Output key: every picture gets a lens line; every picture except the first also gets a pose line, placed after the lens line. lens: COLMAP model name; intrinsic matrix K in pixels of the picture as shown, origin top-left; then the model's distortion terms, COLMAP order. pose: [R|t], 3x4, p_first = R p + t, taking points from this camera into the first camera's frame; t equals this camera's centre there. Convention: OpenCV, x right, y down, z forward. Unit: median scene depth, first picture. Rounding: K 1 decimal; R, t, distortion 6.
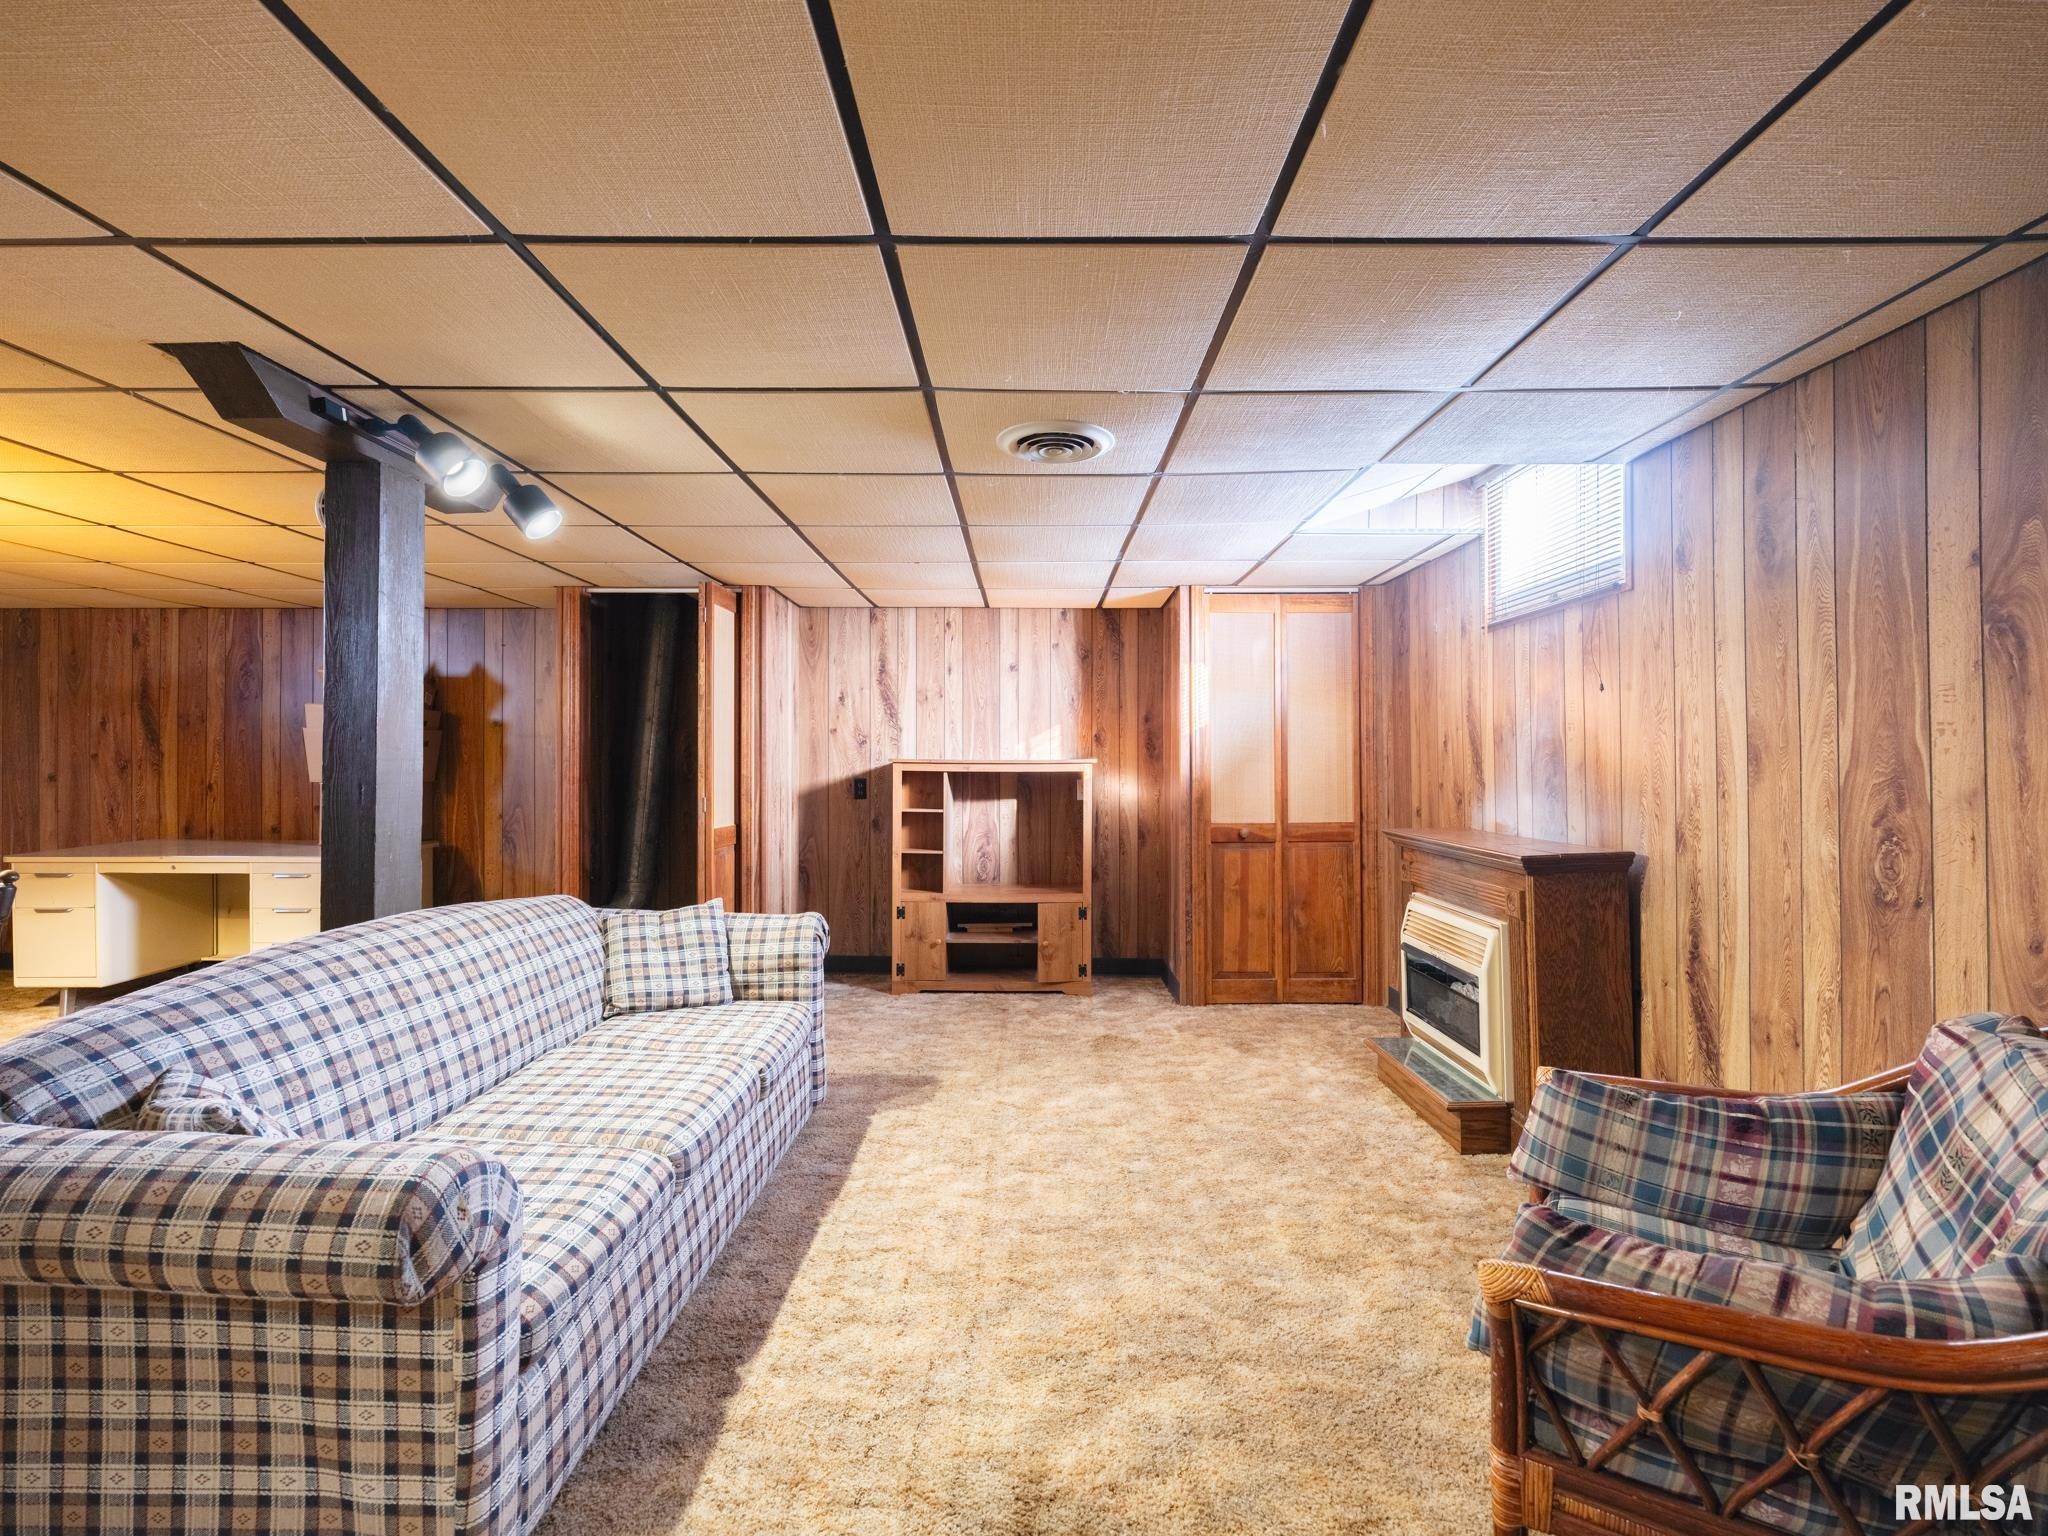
lens RADIAL K [[926.2, 0, 1049.4], [0, 926.2, 764.8], [0, 0, 1]] dist [-0.006934, 0.002804]
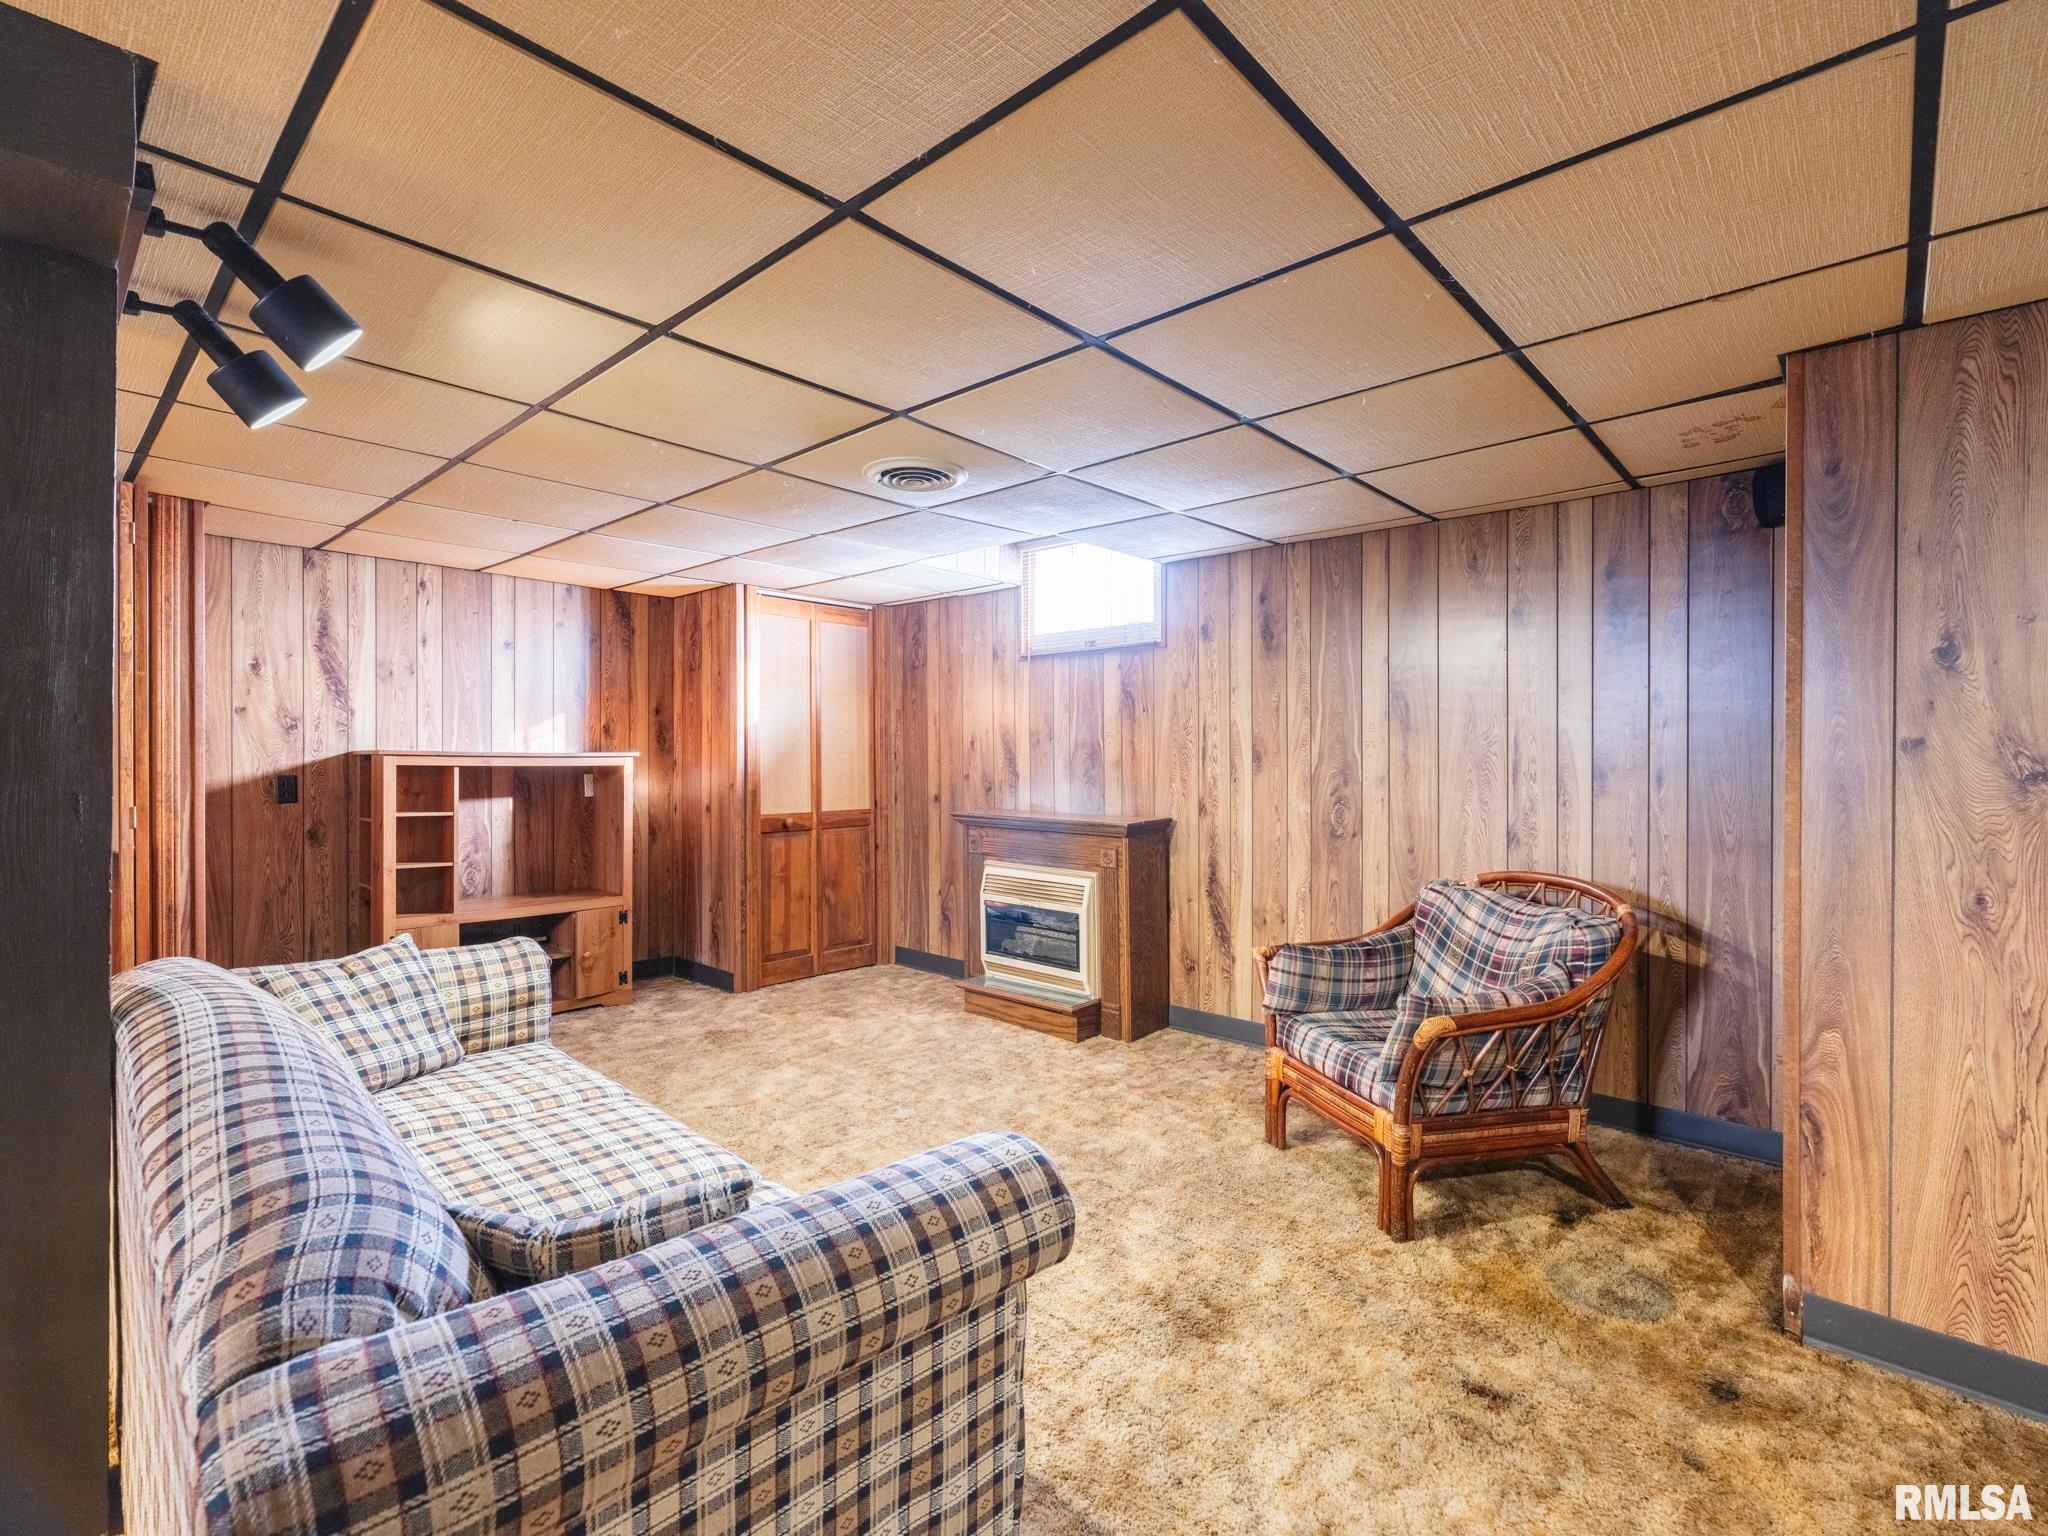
lens RADIAL K [[926.2, 0, 1014.4], [0, 926.2, 762.6], [0, 0, 1]] dist [-0.006934, 0.002804]
pose [[0.689265, -0.000683, 0.724509, -0.577740], [-0.004957, 0.999972, 0.005658, -0.004718], [-0.724493, -0.007491, 0.689242, 0.108989]]
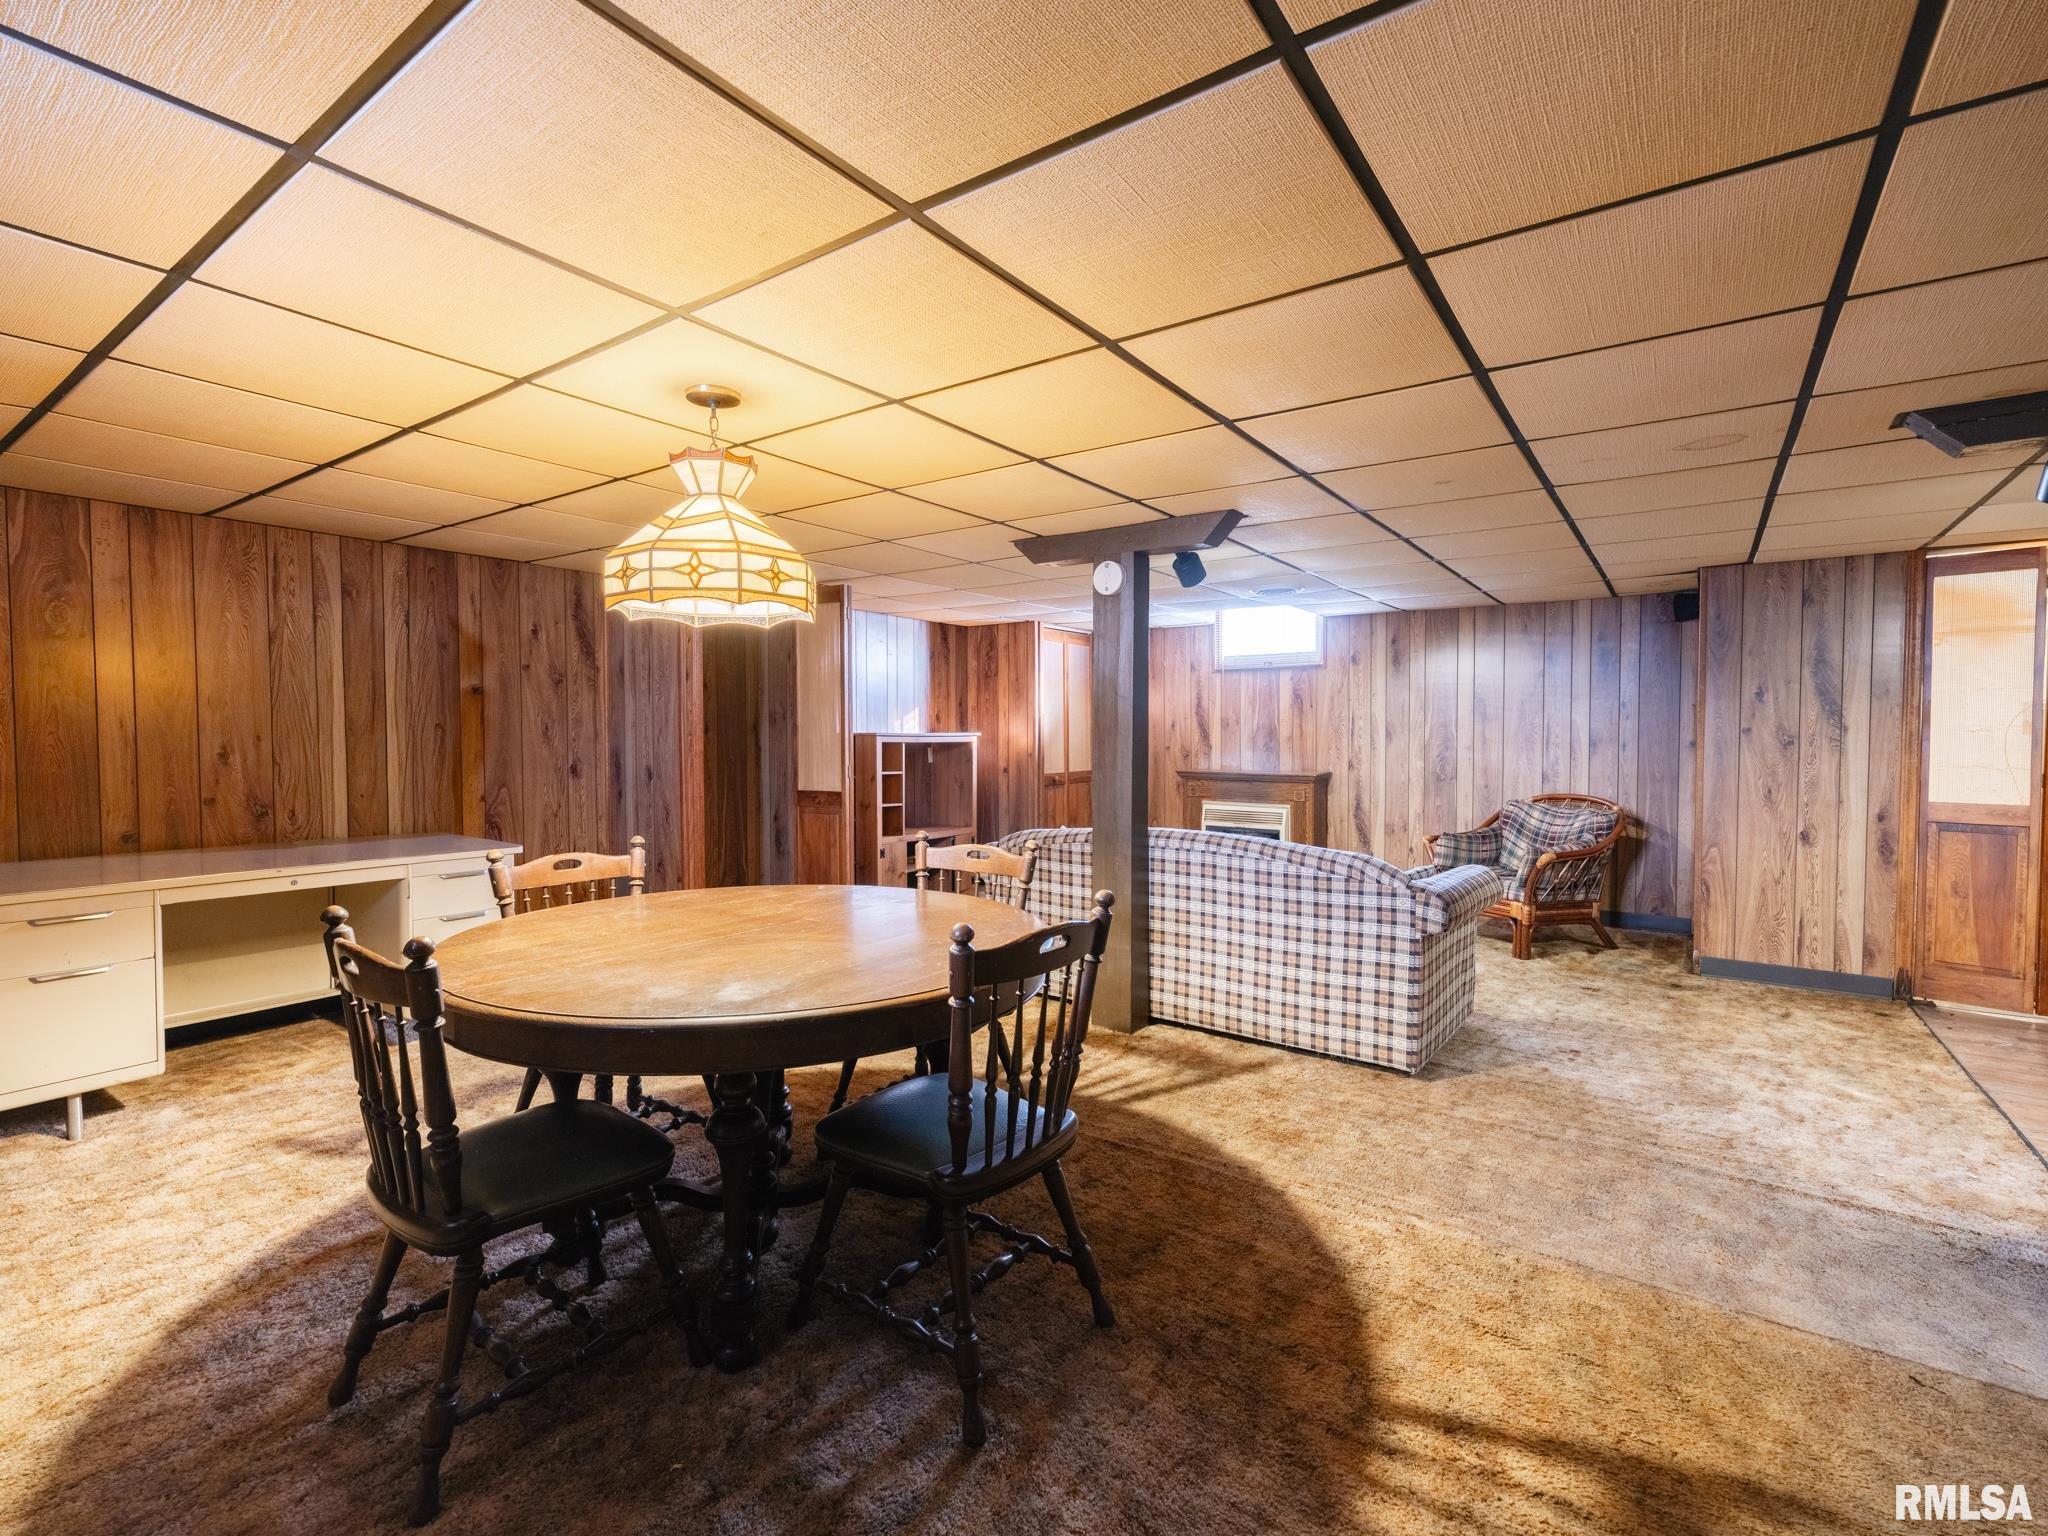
lens RADIAL K [[926.2, 0, 1003.7], [0, 926.2, 761.2], [0, 0, 1]] dist [-0.006934, 0.002804]
pose [[0.602321, -0.024377, 0.797882, -1.685845], [-0.001049, 0.999509, 0.031329, -0.011672], [-0.798253, -0.019707, 0.601999, 0.159677]]
